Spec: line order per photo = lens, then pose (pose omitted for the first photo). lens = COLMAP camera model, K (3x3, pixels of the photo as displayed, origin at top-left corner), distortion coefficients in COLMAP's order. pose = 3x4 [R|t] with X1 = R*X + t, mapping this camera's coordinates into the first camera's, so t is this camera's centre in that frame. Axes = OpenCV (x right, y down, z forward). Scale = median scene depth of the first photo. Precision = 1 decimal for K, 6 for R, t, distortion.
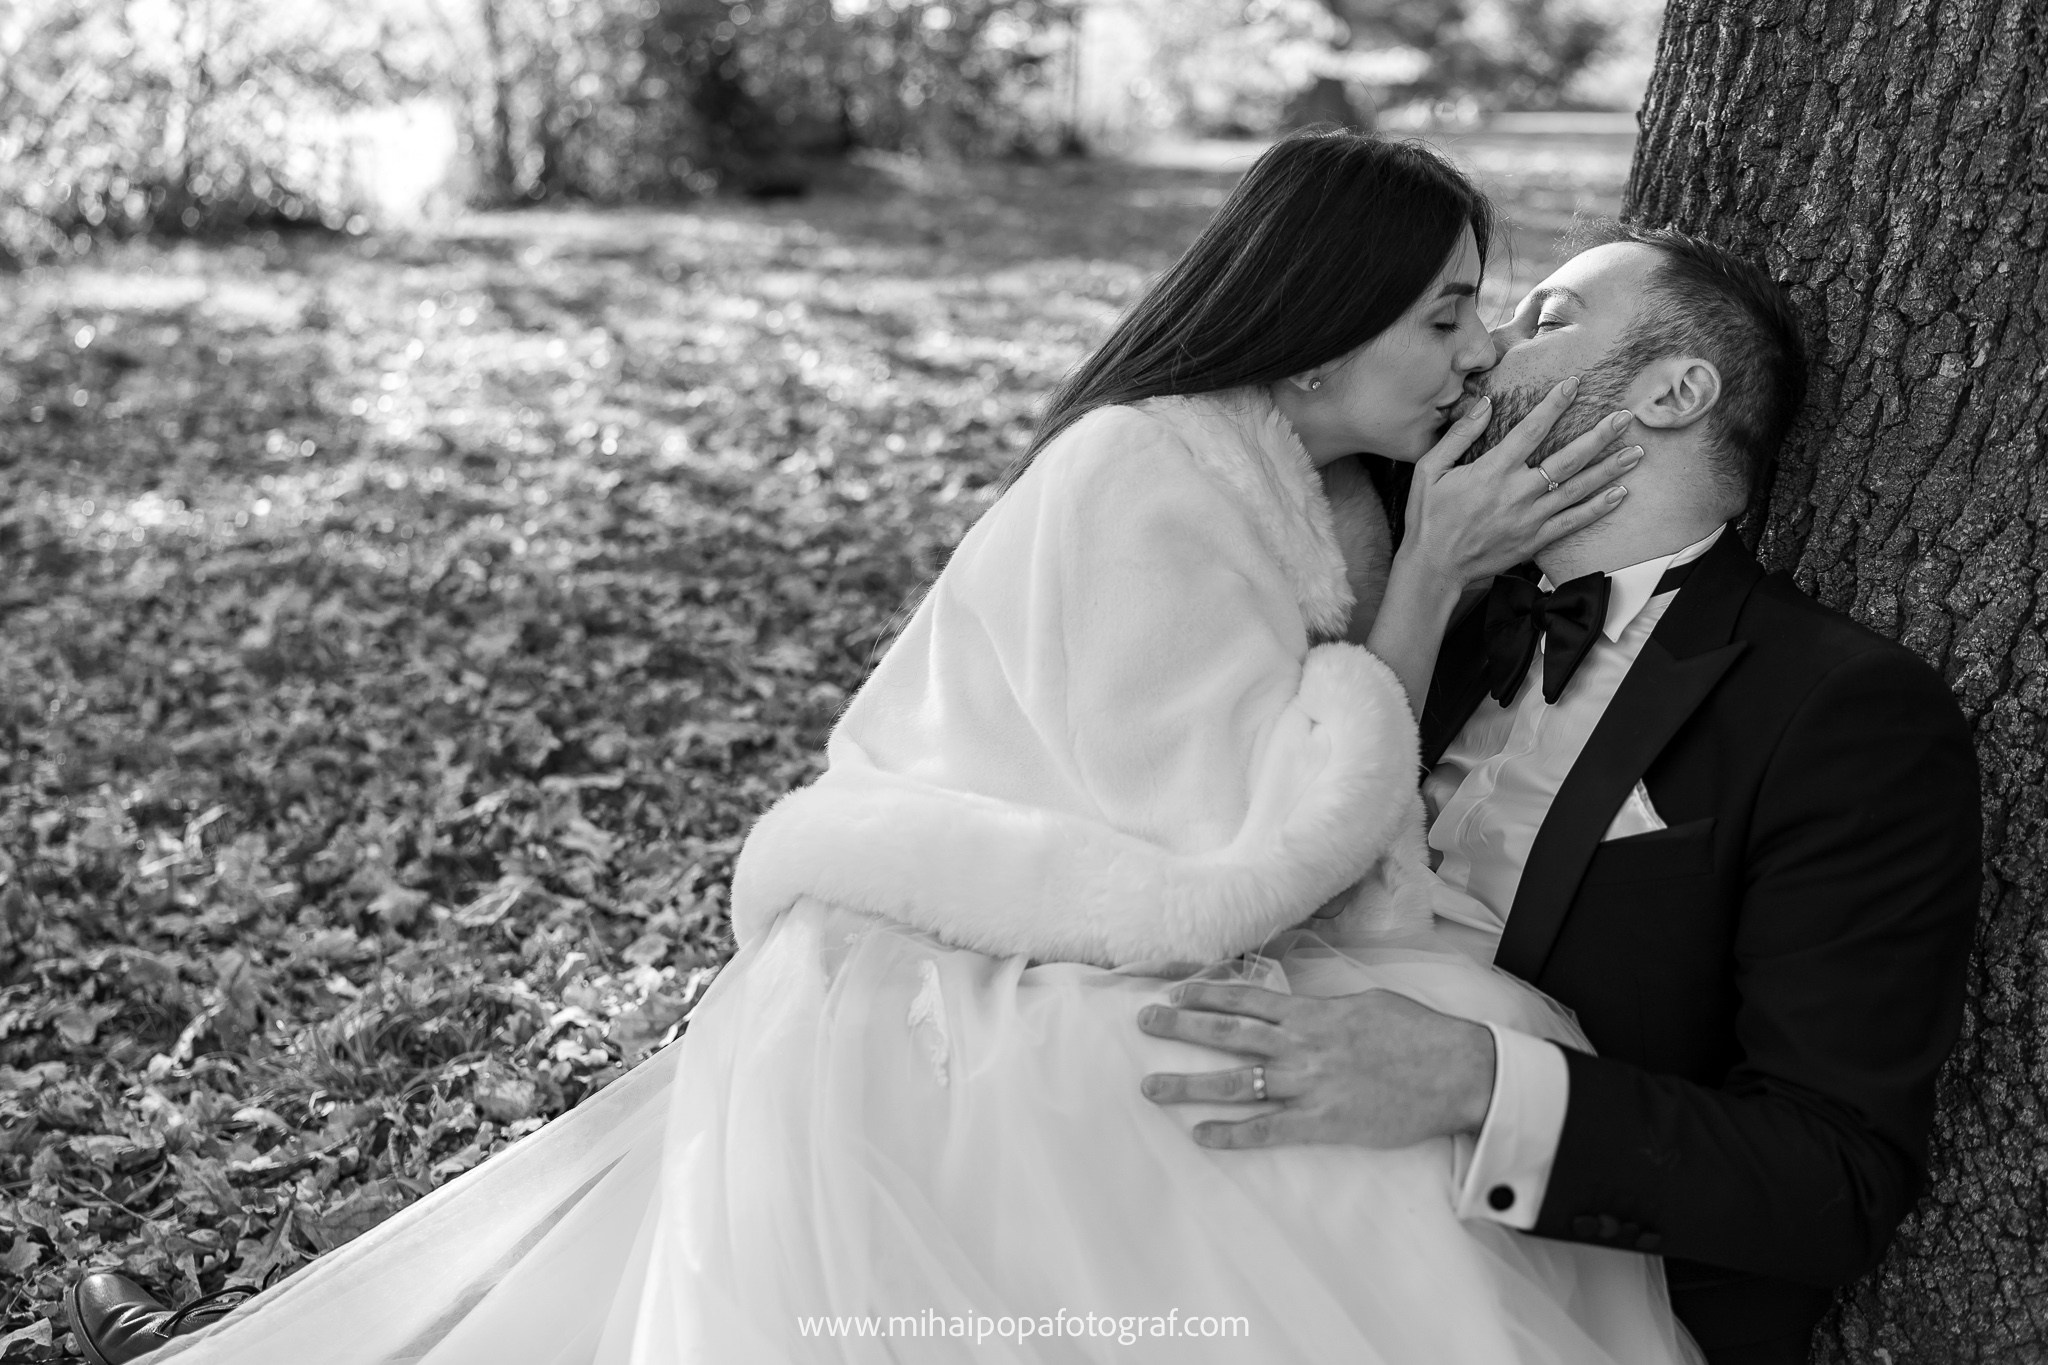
lens RADIAL K [[1972.9, 0, 1048.5], [0, 1972.9, 681.0], [0, 0, 1]] dist [0.010658, -0.038953]
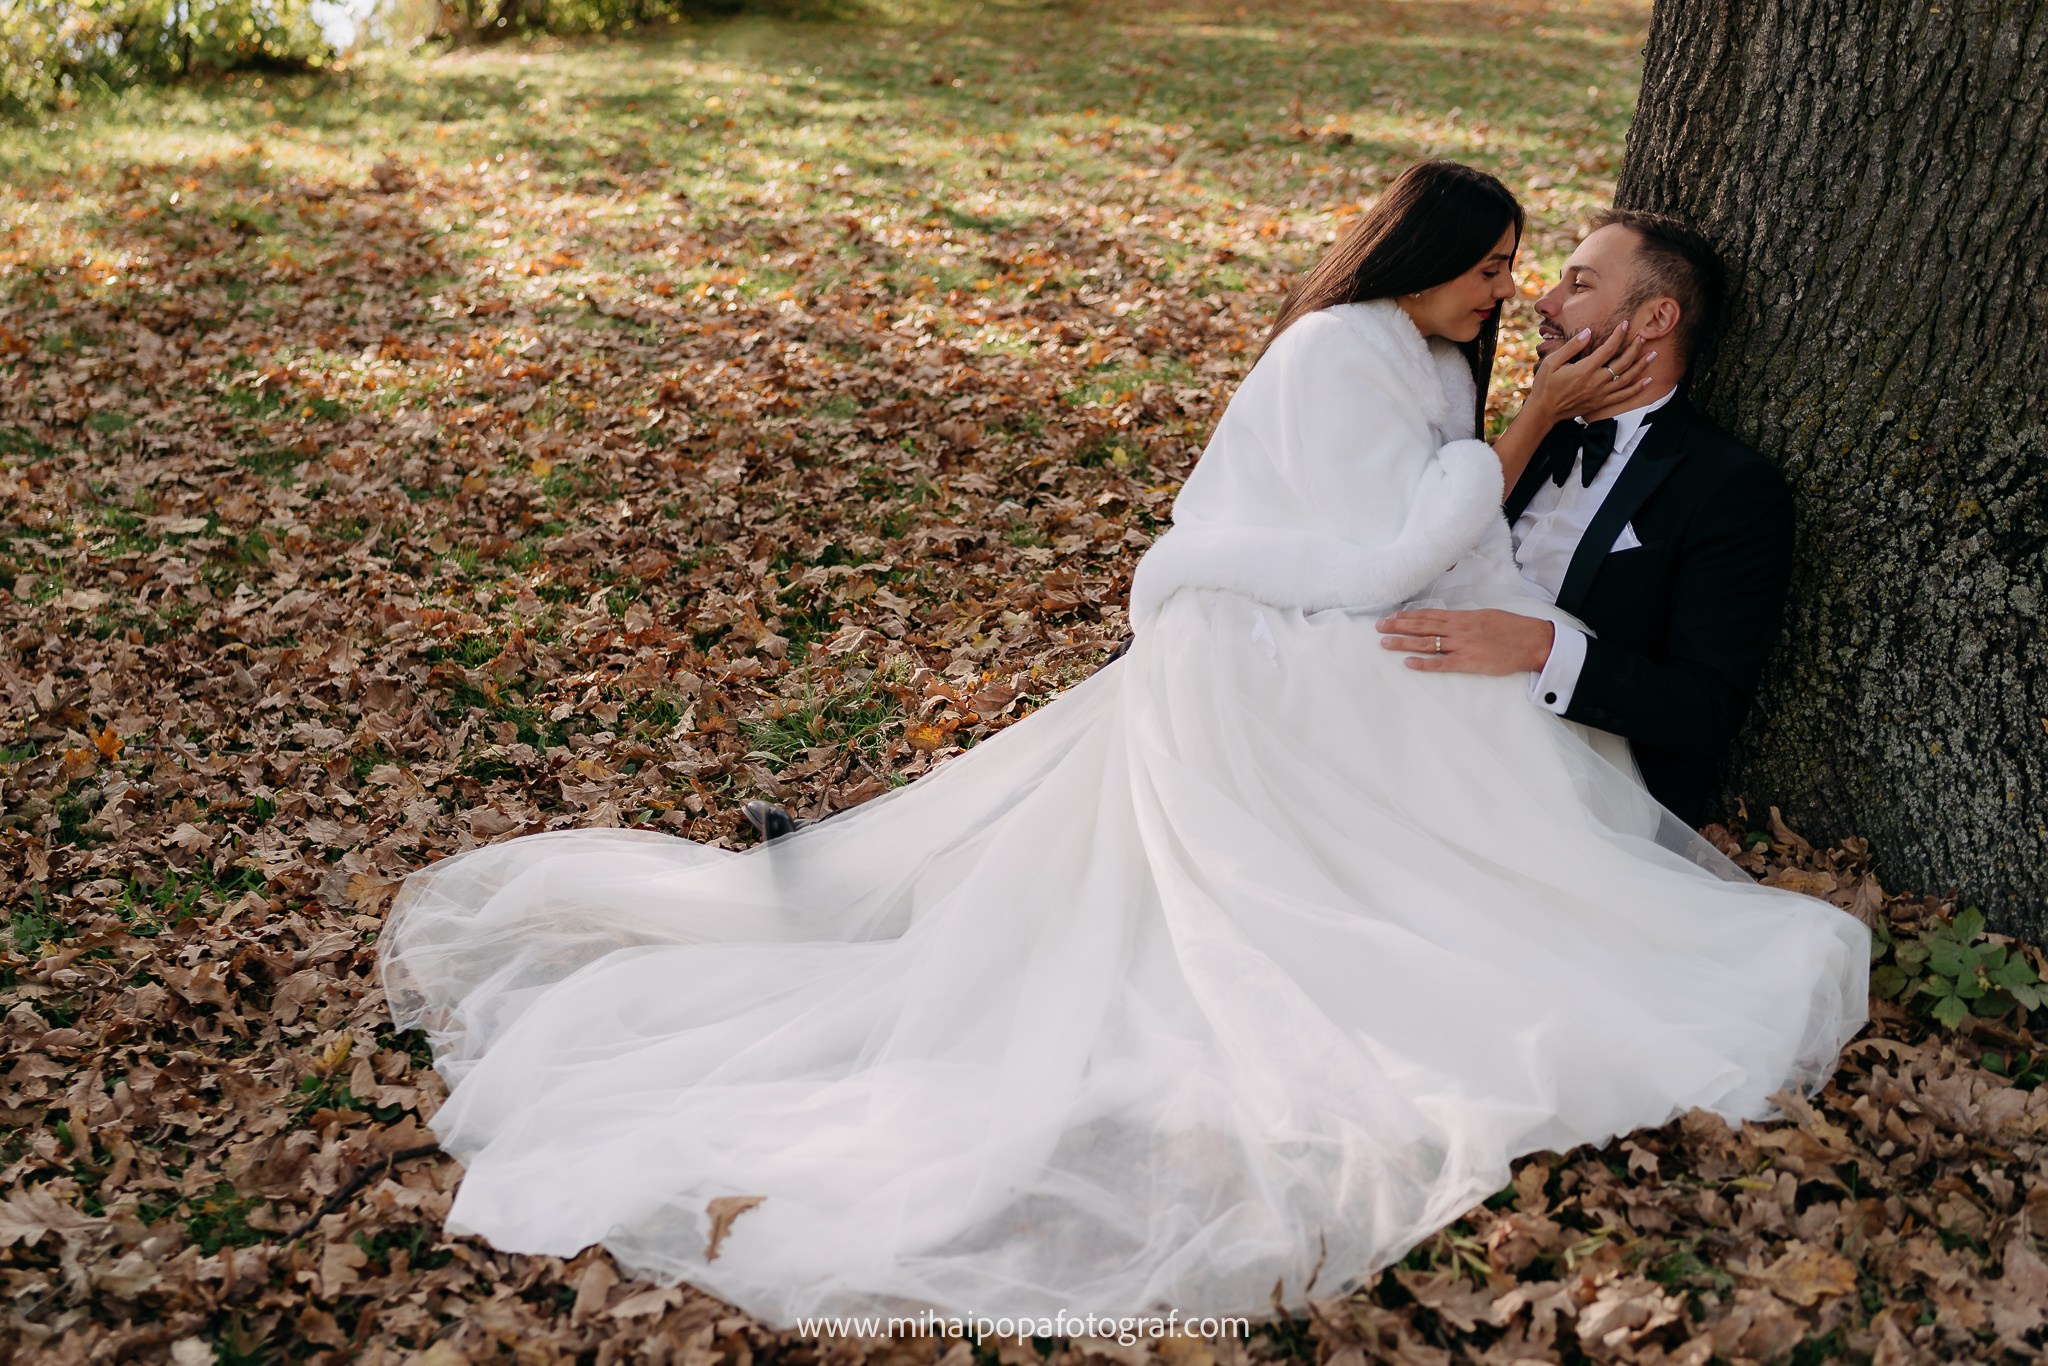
lens RADIAL K [[2250.8, 0, 998.0], [0, 2250.8, 645.8], [0, 0, 1]] dist [0.002184, 0.003276]
pose [[0.999926, -0.005371, 0.010949, -0.182205], [0.004877, 0.998989, 0.044686, 0.041132], [-0.011178, -0.044630, 0.998941, -0.652150]]
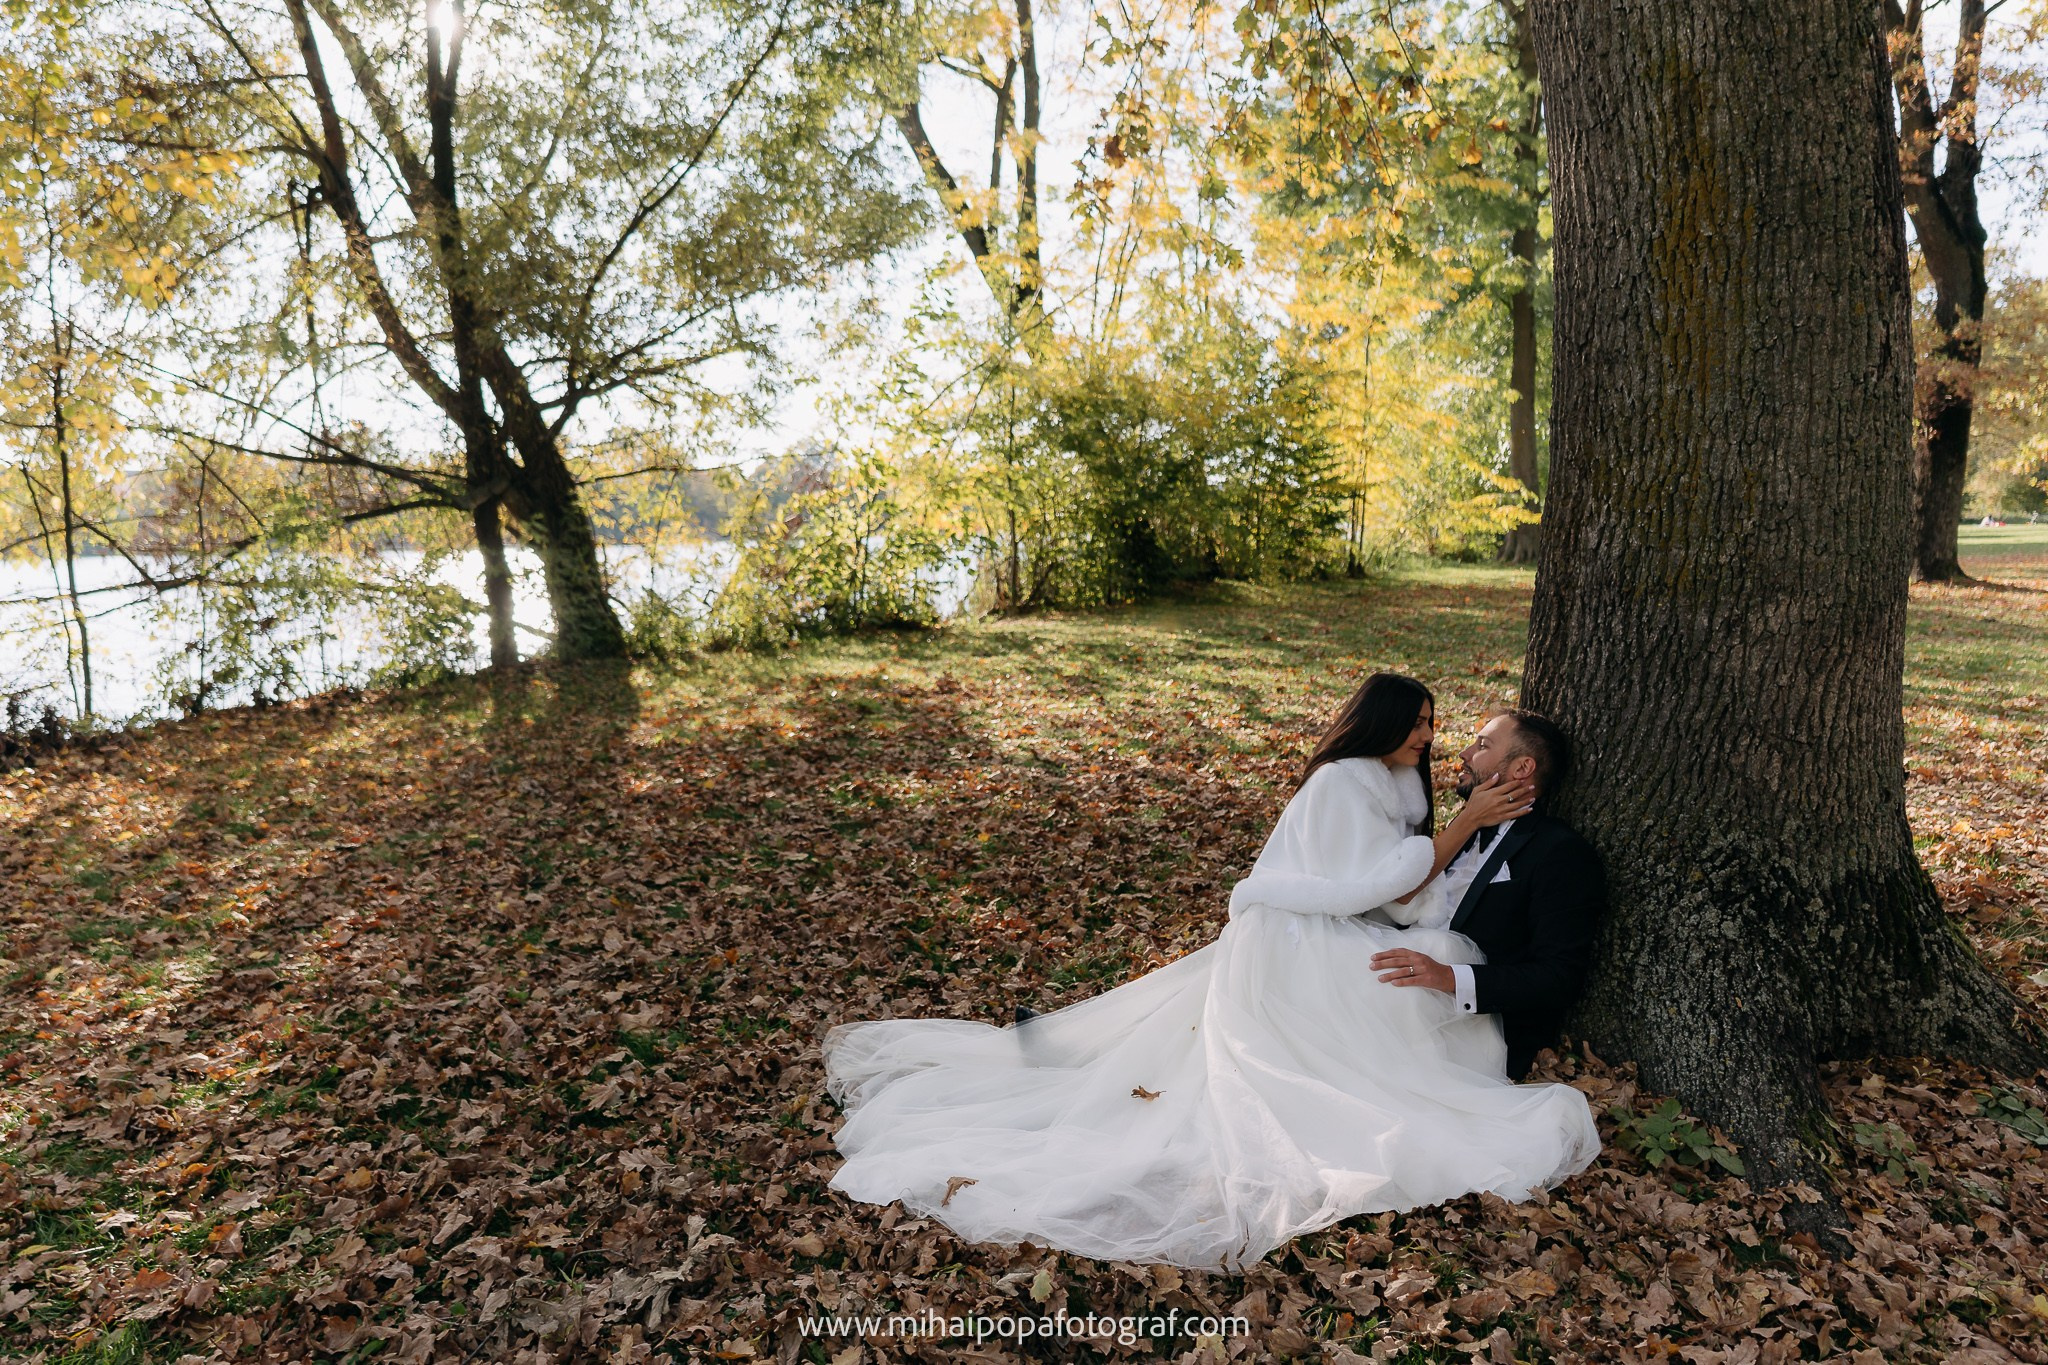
lens RADIAL K [[1389.7, 0, 1016.5], [0, 1389.7, 683.3], [0, 0, 1]] dist [0.034616, -0.000644]
pose [[0.974157, 0.015902, -0.225313, 0.010444], [-0.053416, 0.985443, -0.161398, 0.090770], [0.219466, 0.169263, 0.960825, -0.889479]]
